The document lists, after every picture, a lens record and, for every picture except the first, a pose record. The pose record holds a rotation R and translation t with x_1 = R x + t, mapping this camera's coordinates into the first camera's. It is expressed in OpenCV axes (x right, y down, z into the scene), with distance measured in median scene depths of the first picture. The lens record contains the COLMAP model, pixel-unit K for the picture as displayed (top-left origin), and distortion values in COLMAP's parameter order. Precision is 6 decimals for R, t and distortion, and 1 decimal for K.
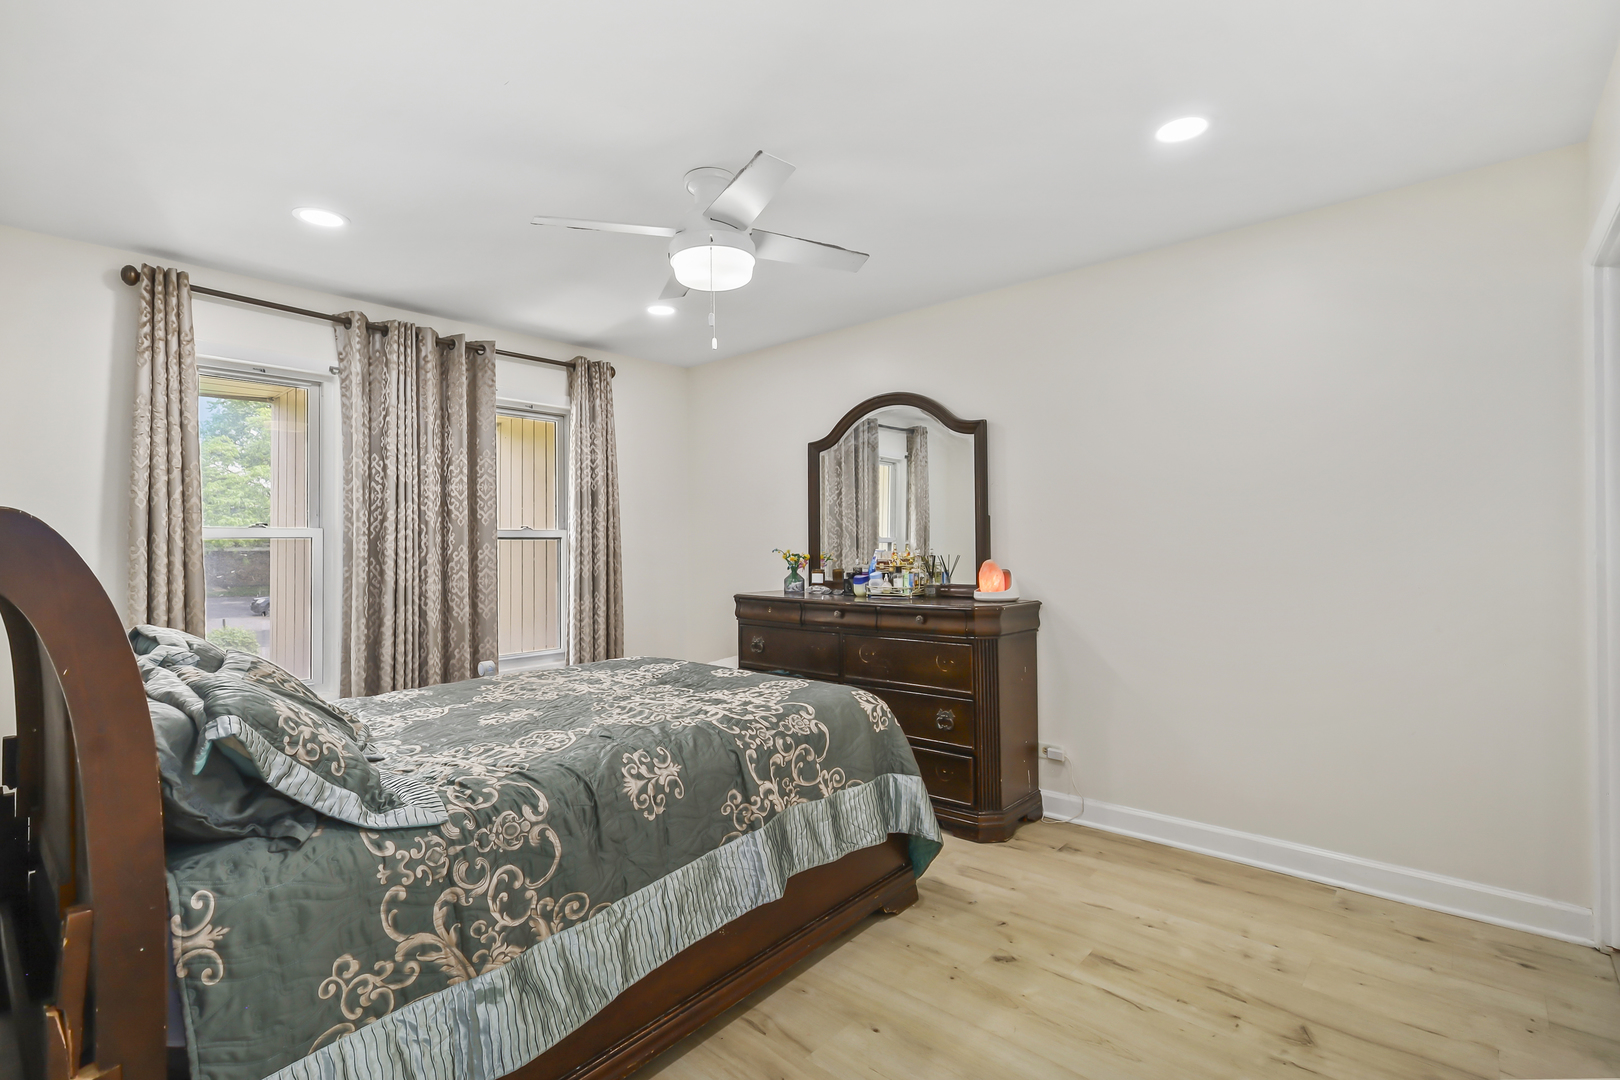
lens RADIAL K [[755.4, 0, 814.6], [0, 755.4, 539.7], [0, 0, 1]] dist [0.000428, 0.000996]
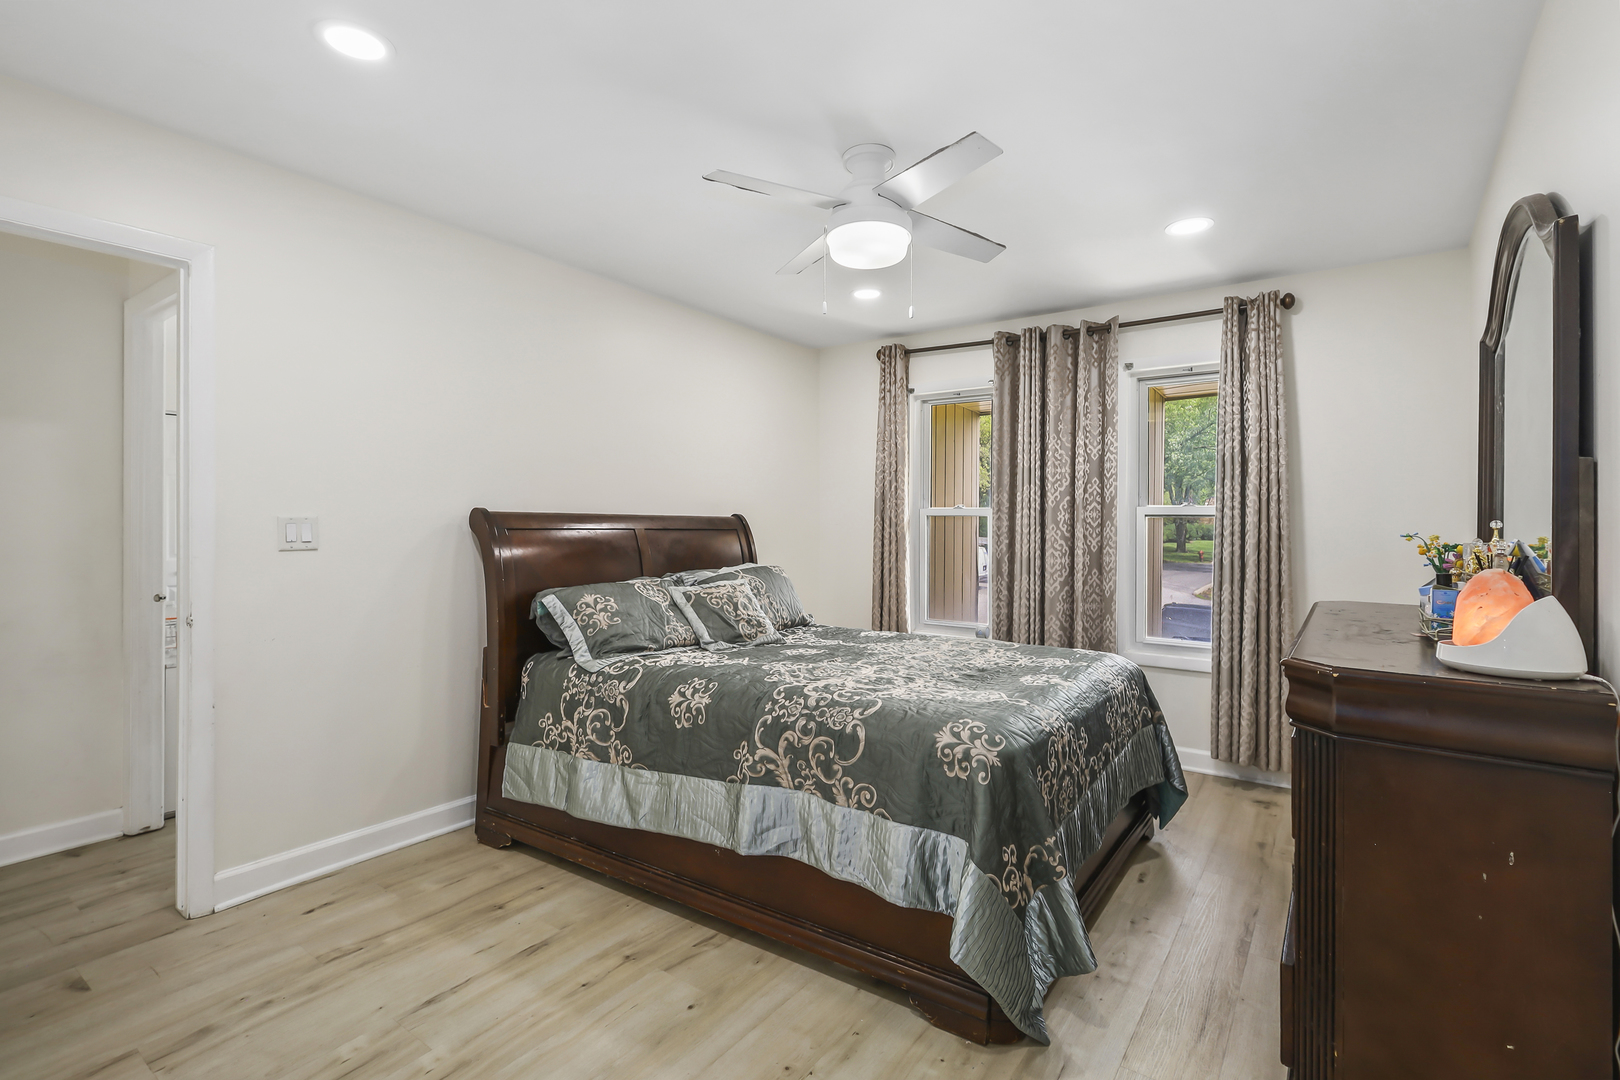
lens RADIAL K [[755.4, 0, 814.5], [0, 755.4, 524.5], [0, 0, 1]] dist [0.000428, 0.000996]
pose [[0.108241, 0.014010, -0.994026, 0.933916], [-0.002846, 0.999901, 0.013783, -0.005696], [0.994121, 0.001338, 0.108270, 0.905472]]
